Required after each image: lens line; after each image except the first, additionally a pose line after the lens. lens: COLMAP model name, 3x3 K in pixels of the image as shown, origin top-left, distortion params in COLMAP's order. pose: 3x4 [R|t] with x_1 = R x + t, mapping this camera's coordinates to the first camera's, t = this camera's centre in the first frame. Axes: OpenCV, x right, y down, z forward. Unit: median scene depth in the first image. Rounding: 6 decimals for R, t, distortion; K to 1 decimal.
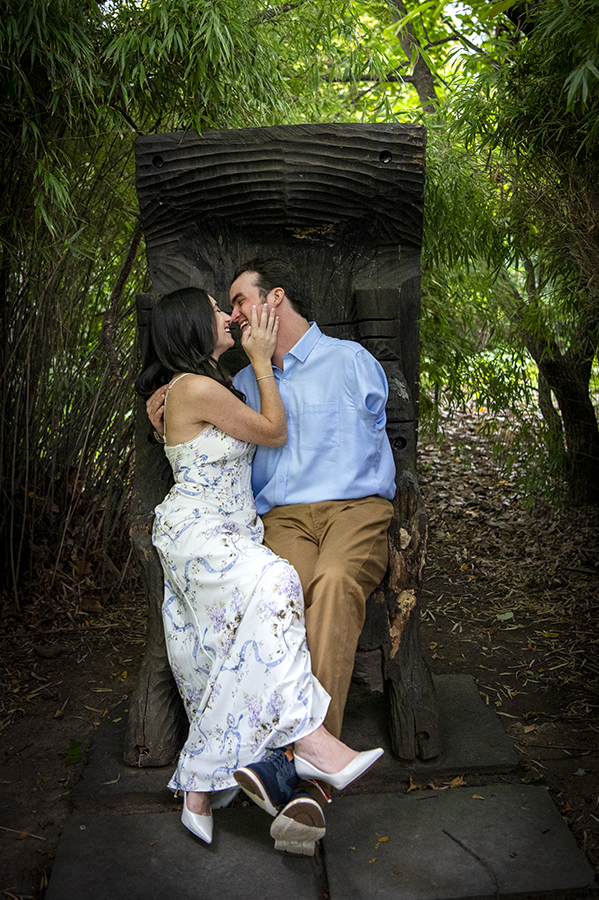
lens RADIAL K [[1007.3, 0, 332.6], [0, 1007.3, 389.4], [0, 0, 1]] dist [0.021945, 0.039705]
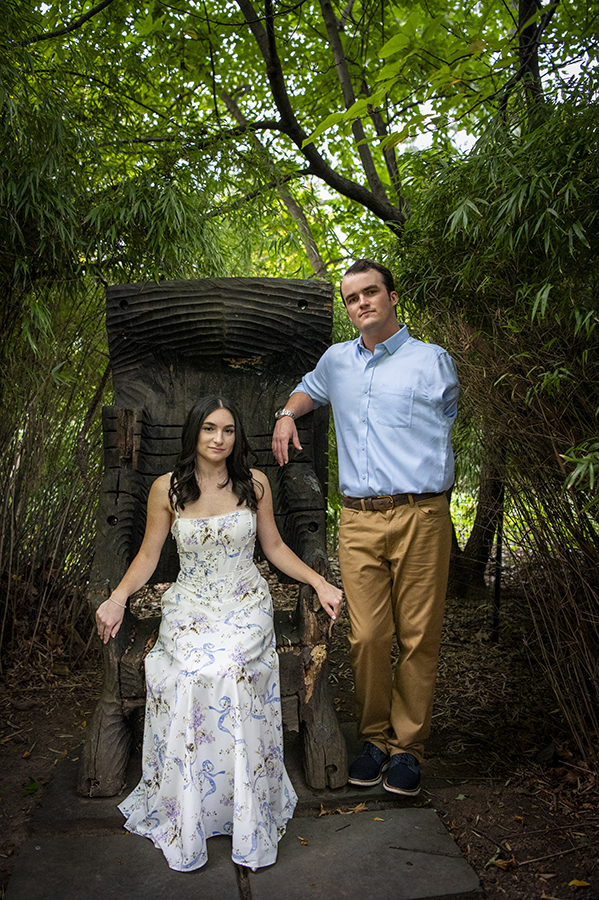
lens RADIAL K [[727.0, 0, 299.5], [0, 727.0, 450.0], [0, 0, 1]] dist [-0.048081, 0.010250]
pose [[0.998264, 0.013521, 0.057319, -0.002046], [-0.007028, 0.993683, -0.112003, 0.057818], [-0.058471, 0.111406, 0.992053, 0.105272]]
